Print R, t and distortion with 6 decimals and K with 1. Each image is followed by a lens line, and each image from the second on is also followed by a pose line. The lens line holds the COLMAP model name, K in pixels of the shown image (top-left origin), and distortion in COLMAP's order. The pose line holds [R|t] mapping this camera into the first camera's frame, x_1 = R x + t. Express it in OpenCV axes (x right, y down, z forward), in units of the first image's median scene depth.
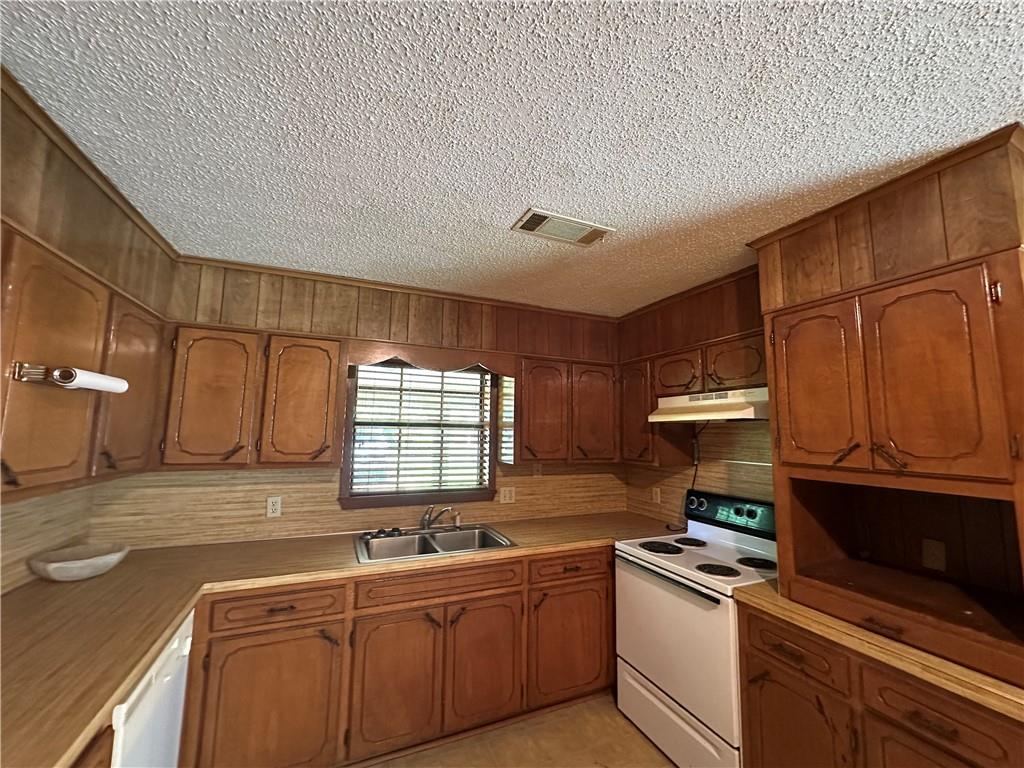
lens RADIAL K [[408.3, 0, 512.5], [0, 408.3, 384.9], [0, 0, 1]] dist [-0.003735, 0.000905]
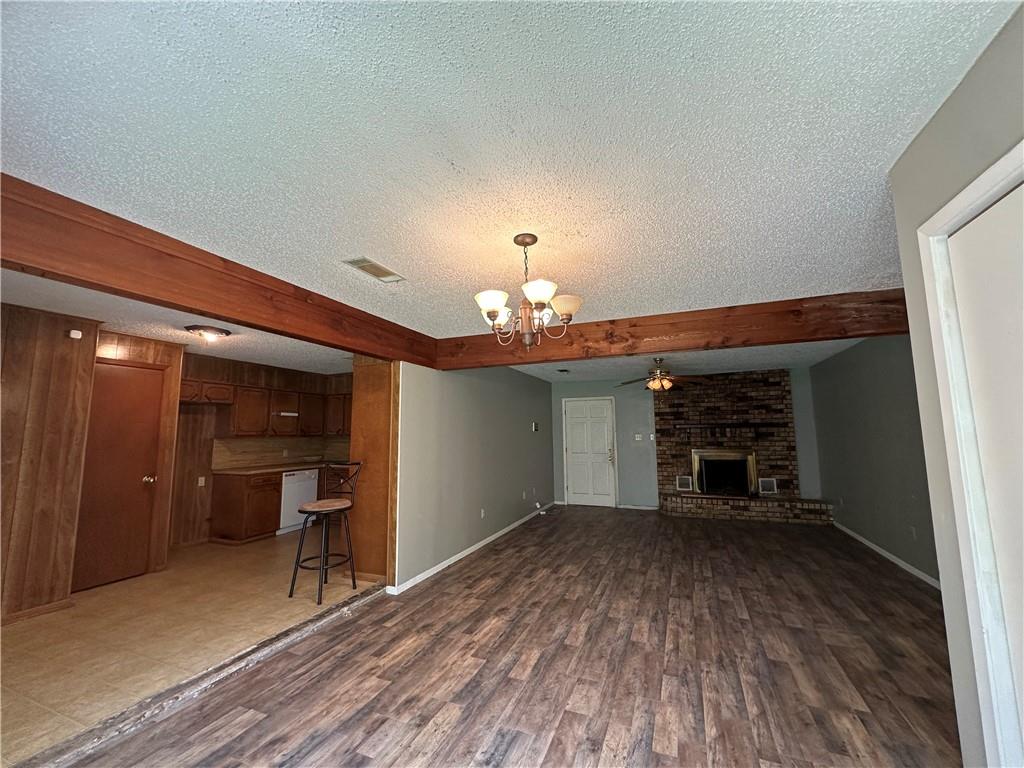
lens RADIAL K [[408.3, 0, 512.5], [0, 408.3, 383.7], [0, 0, 1]] dist [-0.003735, 0.000905]
pose [[0.706331, -0.108921, -0.699451, 2.583838], [0.100514, 0.993512, -0.053211, 0.094657], [0.700709, -0.032720, 0.712697, -0.359849]]
